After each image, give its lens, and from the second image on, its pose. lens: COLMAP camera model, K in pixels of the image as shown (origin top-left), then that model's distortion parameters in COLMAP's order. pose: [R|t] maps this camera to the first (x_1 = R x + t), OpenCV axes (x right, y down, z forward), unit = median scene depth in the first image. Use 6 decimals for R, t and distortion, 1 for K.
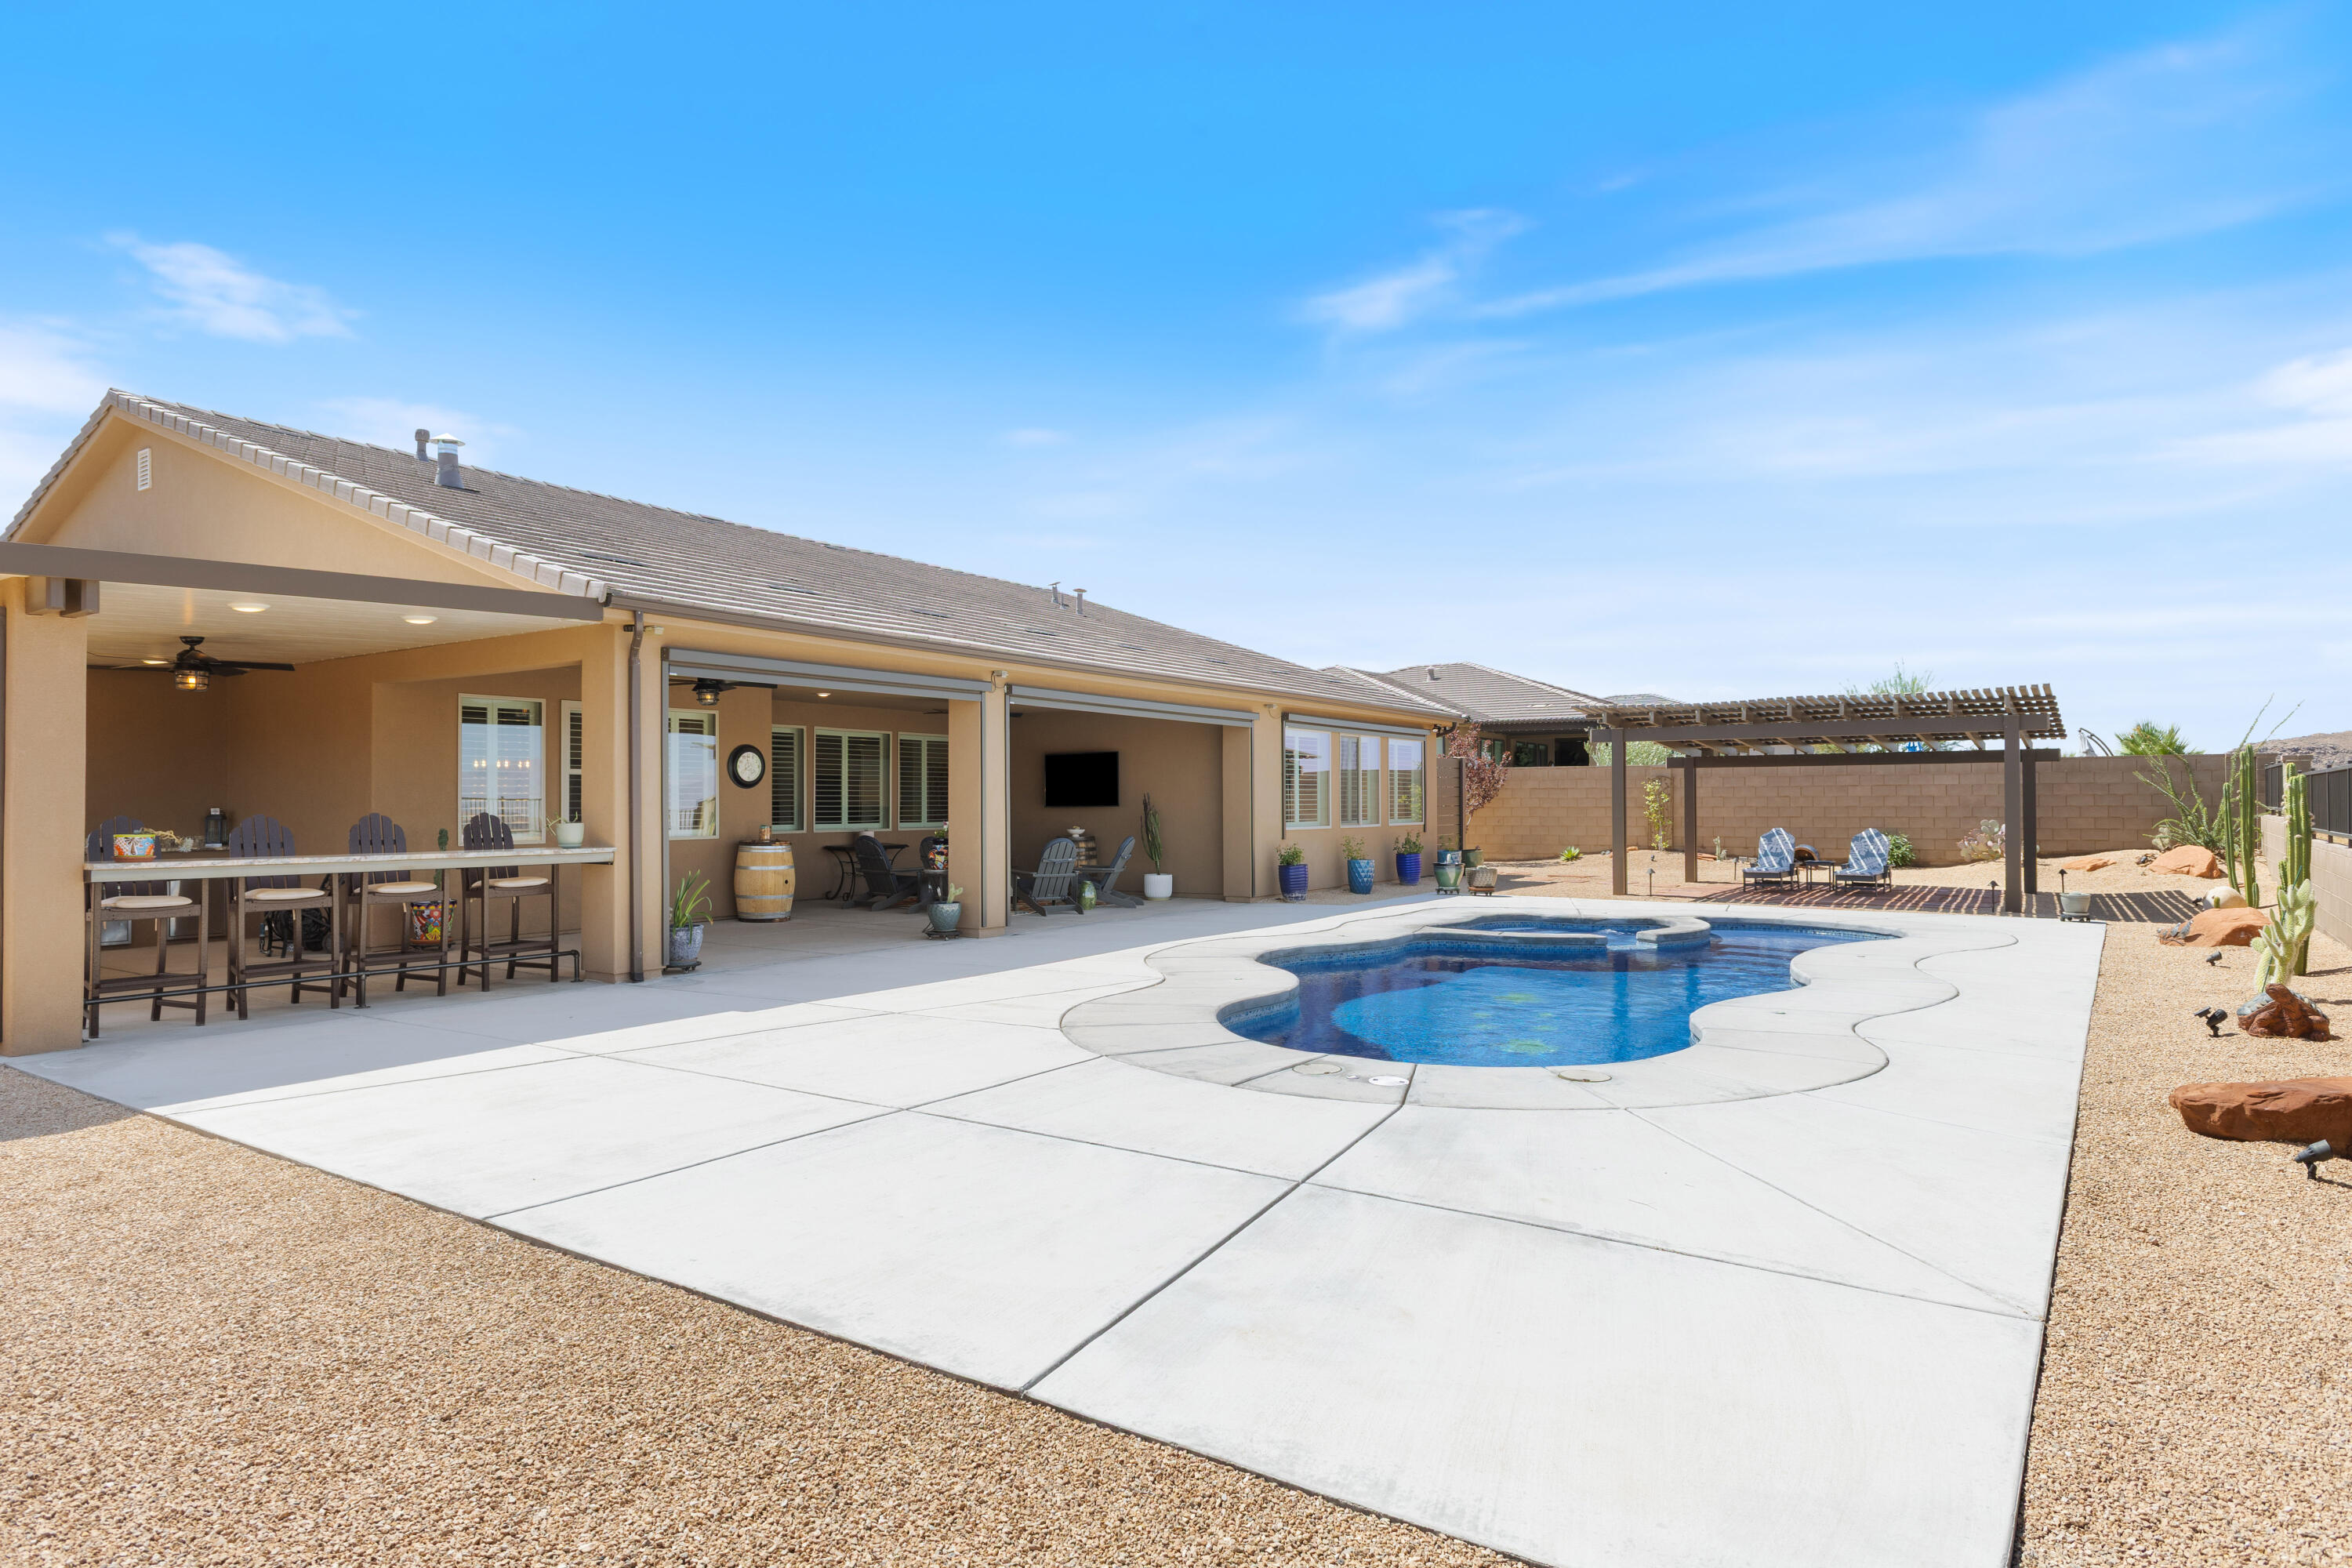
lens RADIAL K [[1303.5, 0, 1168.1], [0, 1303.5, 773.8], [0, 0, 1]] dist [-0.002754, -0.001405]
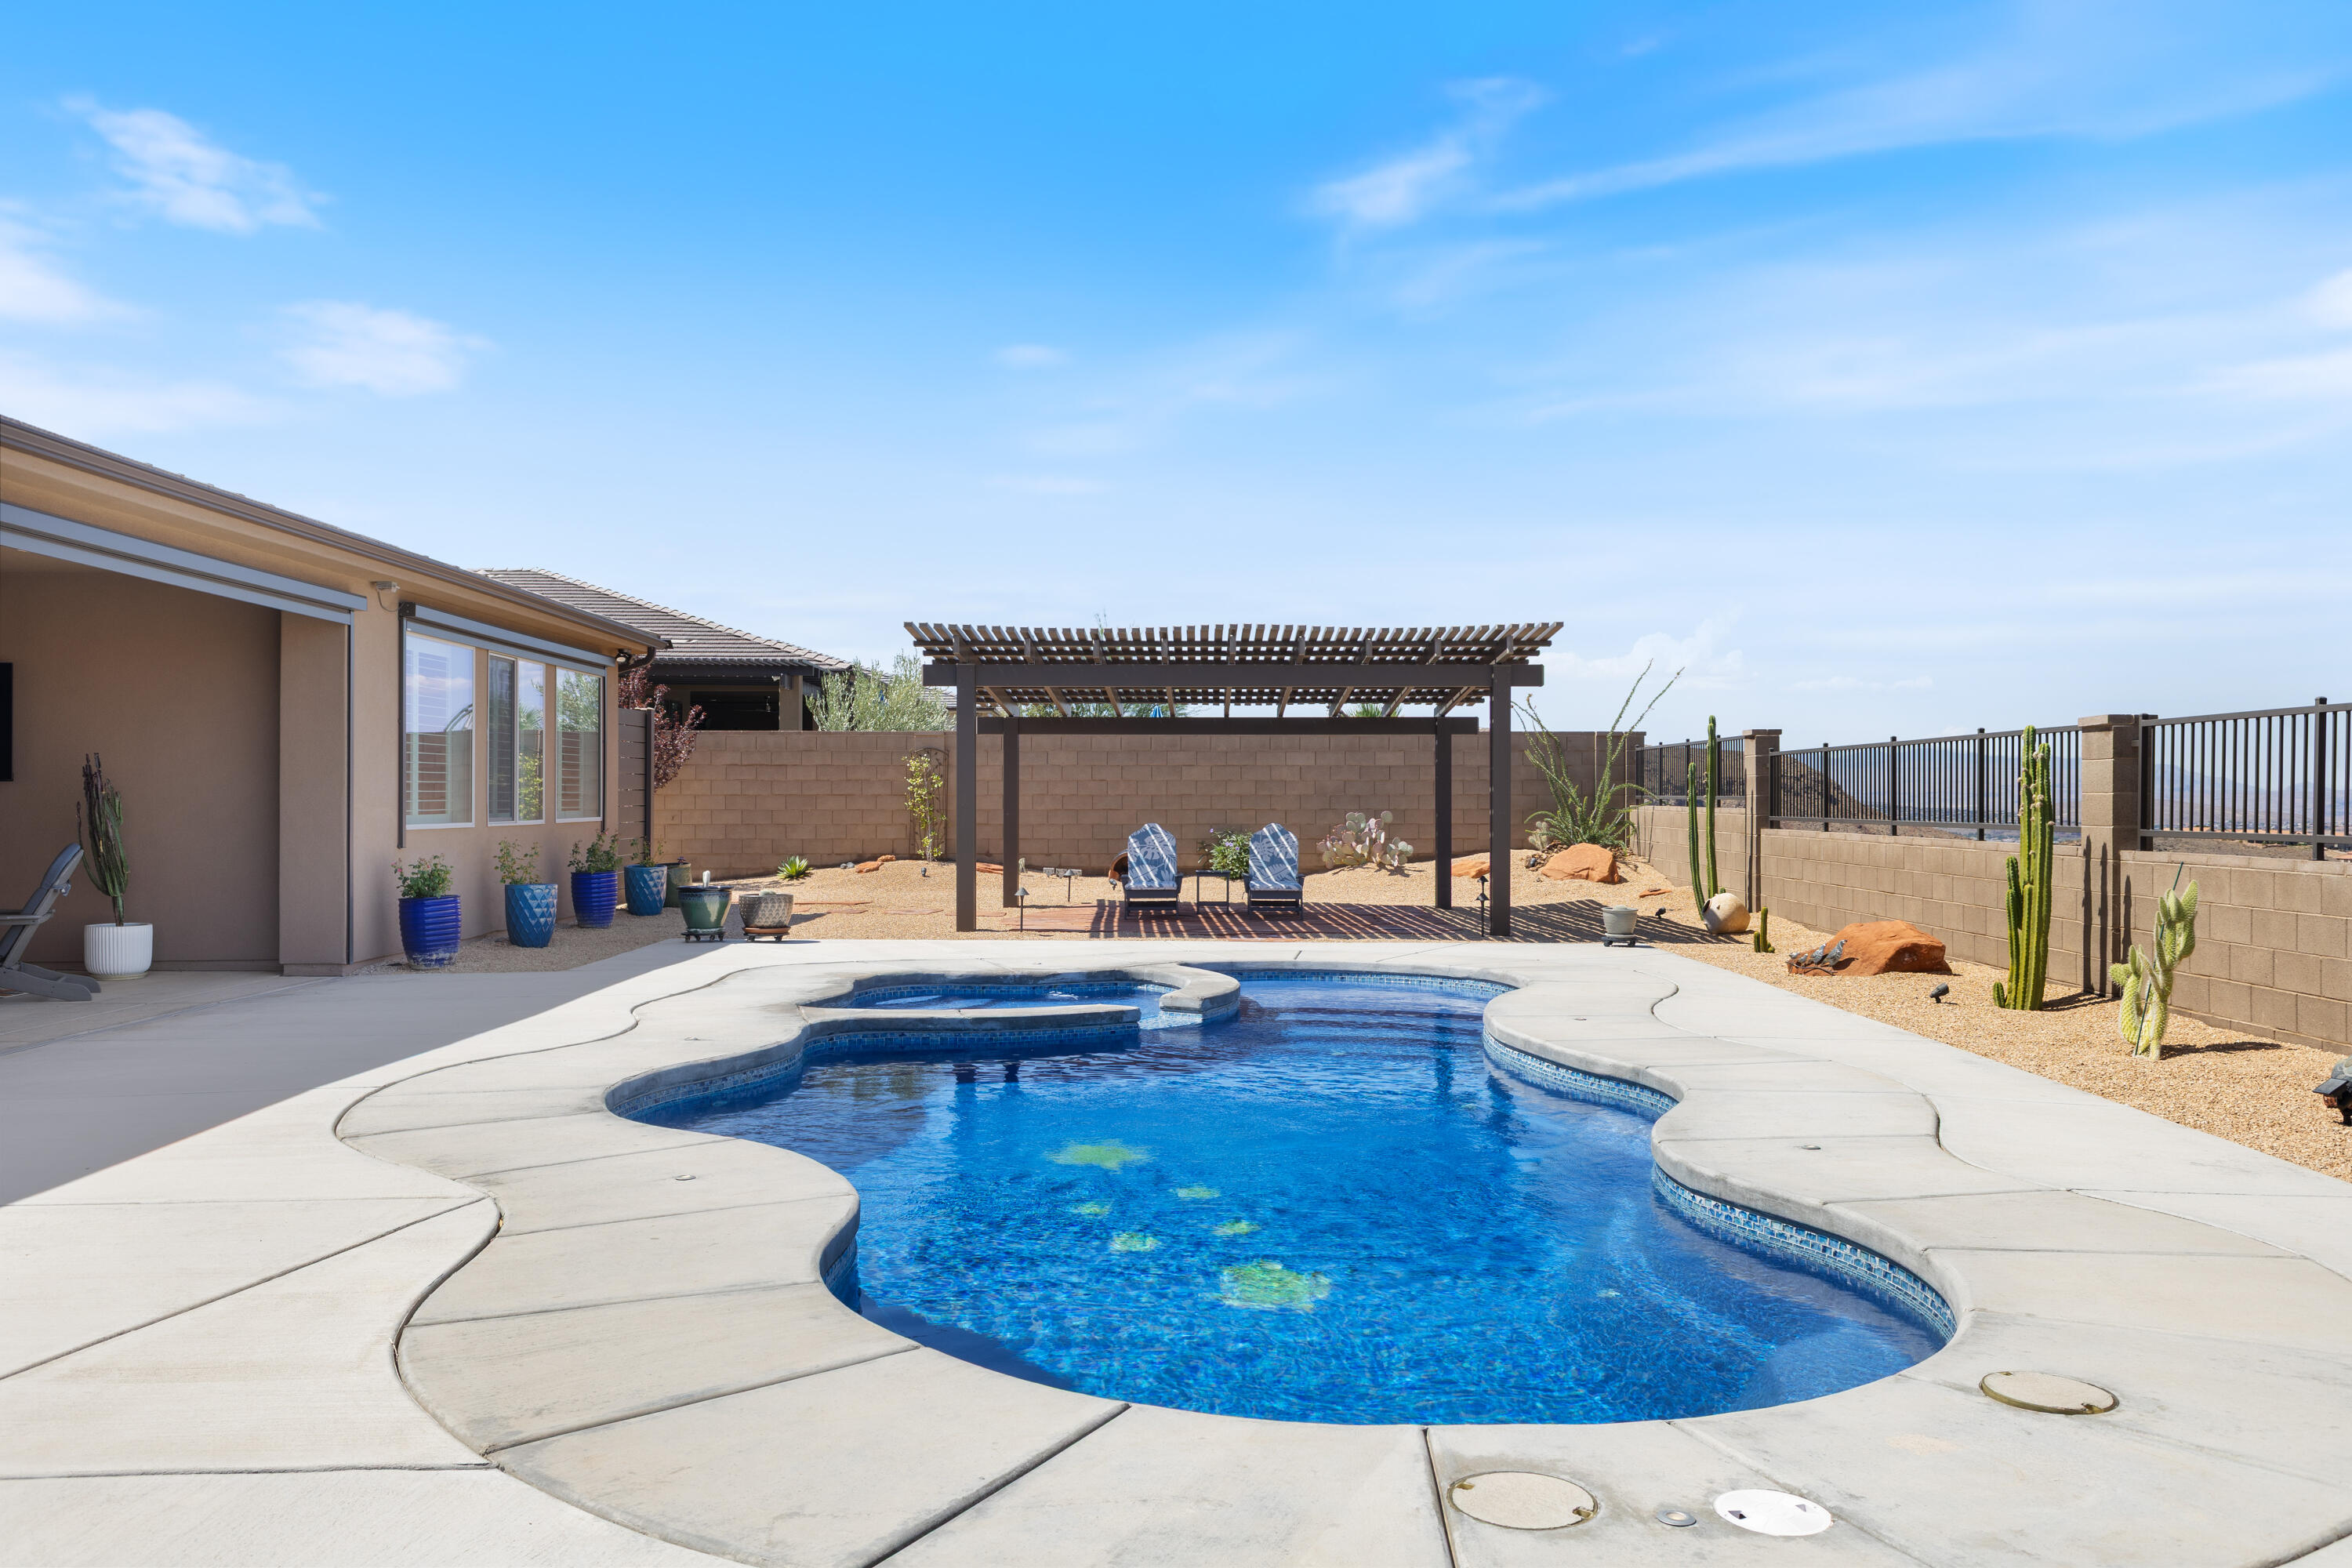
lens RADIAL K [[1849.7, 0, 1174.5], [0, 1849.7, 783.6], [0, 0, 1]] dist [0.012884, -0.000450]
pose [[0.817550, 0.008950, 0.575789, -0.076226], [-0.017136, 0.999815, 0.008790, 0.012174], [-0.575603, -0.017053, 0.817551, 0.207860]]
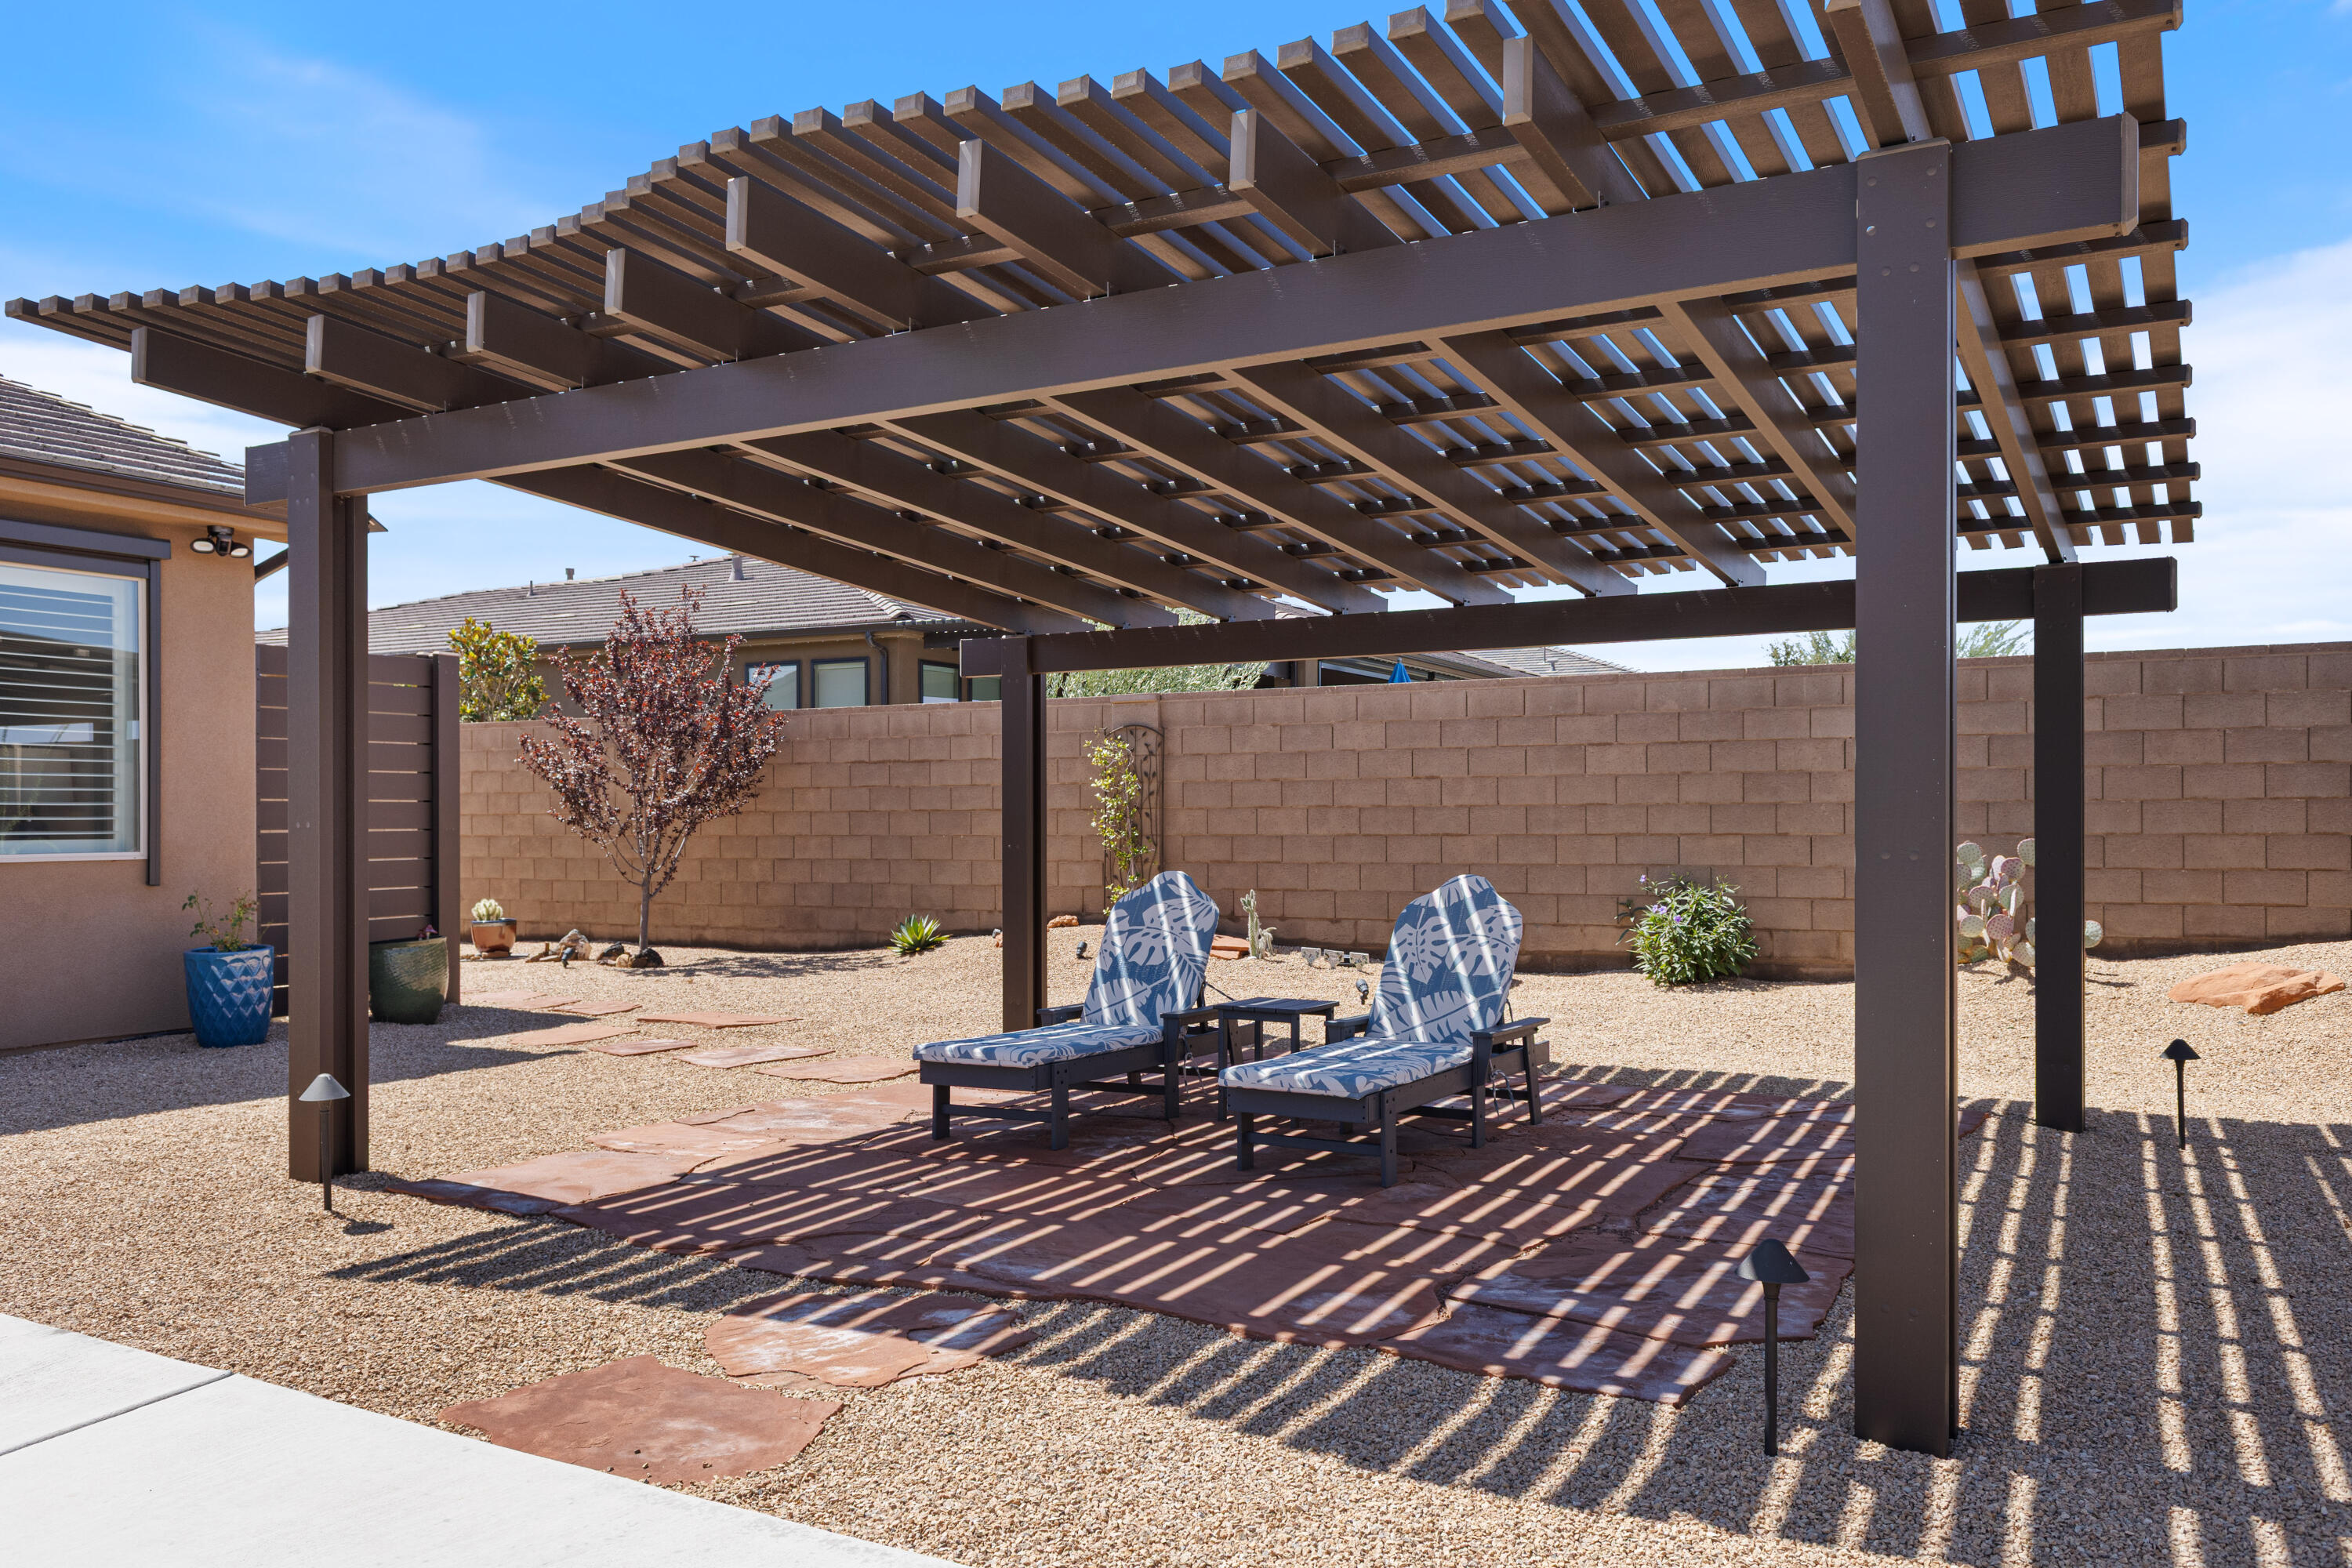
lens RADIAL K [[1777.5, 0, 1174.6], [0, 1777.5, 808.8], [0, 0, 1]] dist [0.014174, 0.002471]
pose [[0.994766, 0.000367, 0.102178, 0.432052], [-0.001921, 0.999884, 0.015116, 0.022931], [-0.102161, -0.015233, 0.994651, 0.637453]]
